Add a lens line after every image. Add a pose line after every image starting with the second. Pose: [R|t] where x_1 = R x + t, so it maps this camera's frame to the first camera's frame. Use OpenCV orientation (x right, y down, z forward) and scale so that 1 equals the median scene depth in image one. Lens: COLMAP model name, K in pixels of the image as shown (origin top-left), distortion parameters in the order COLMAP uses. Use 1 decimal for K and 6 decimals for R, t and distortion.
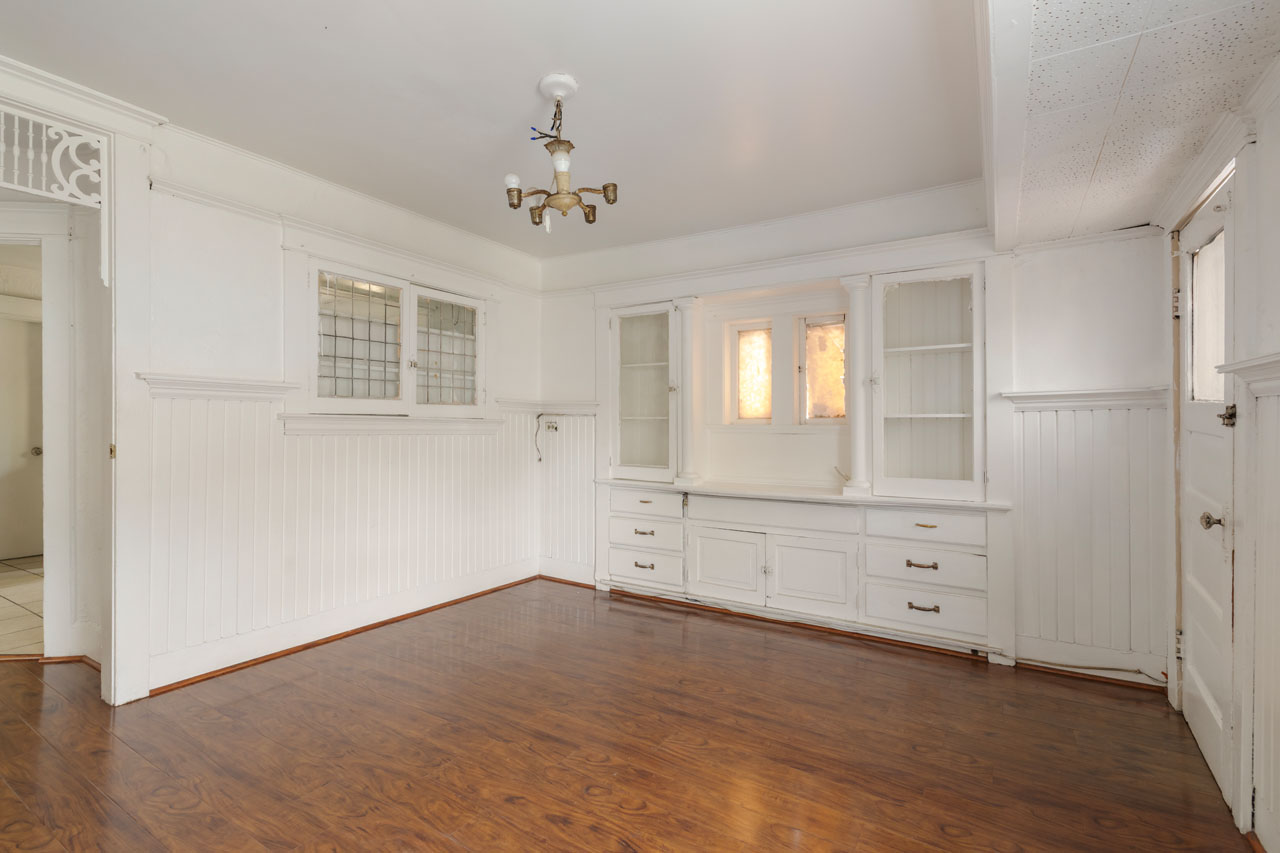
lens RADIAL K [[588.7, 0, 636.9], [0, 588.7, 422.1], [0, 0, 1]] dist [0.002254, -0.000264]
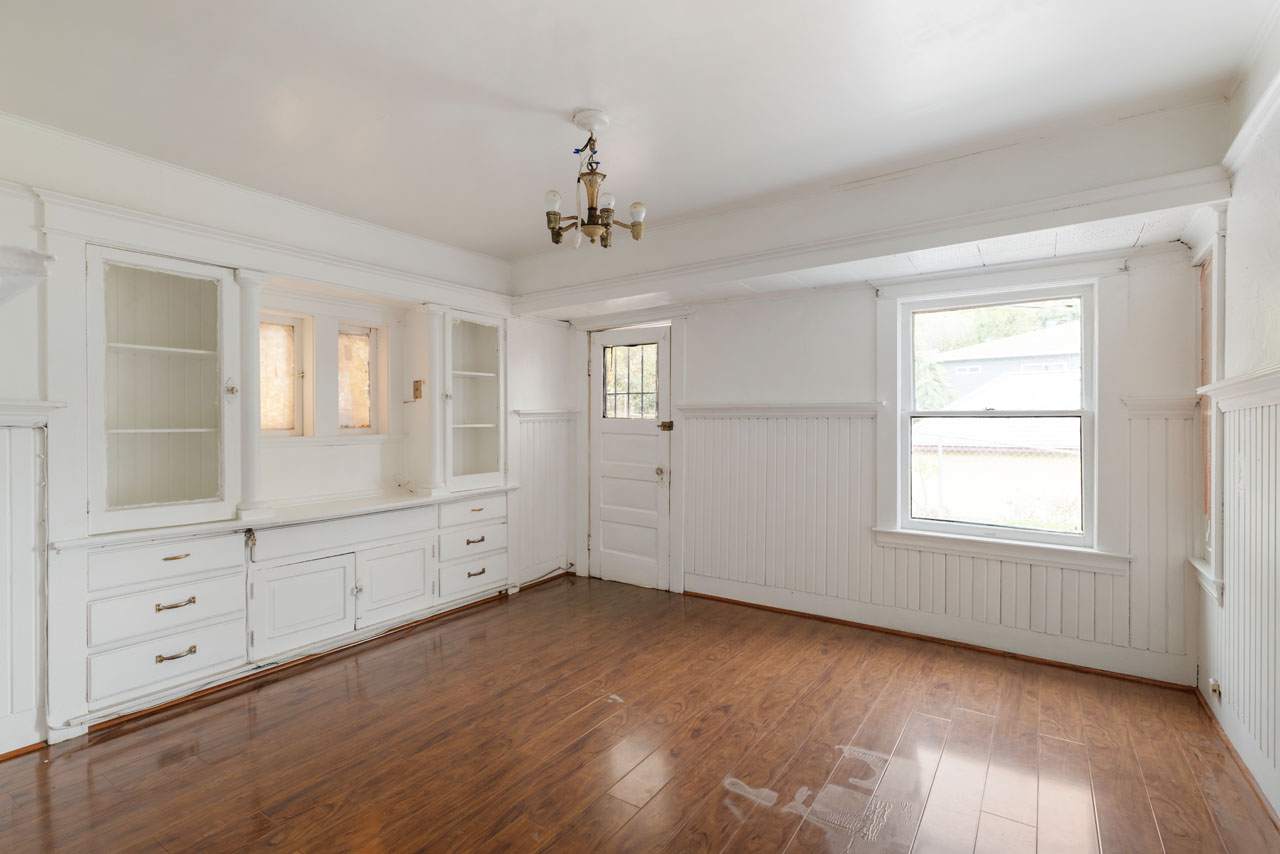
lens RADIAL K [[588.7, 0, 636.0], [0, 588.7, 424.3], [0, 0, 1]] dist [0.002254, -0.000264]
pose [[0.048653, -0.001943, 0.998814, -0.773372], [0.009095, 0.999958, 0.001502, -0.012579], [-0.998774, 0.009011, 0.048668, 0.563112]]
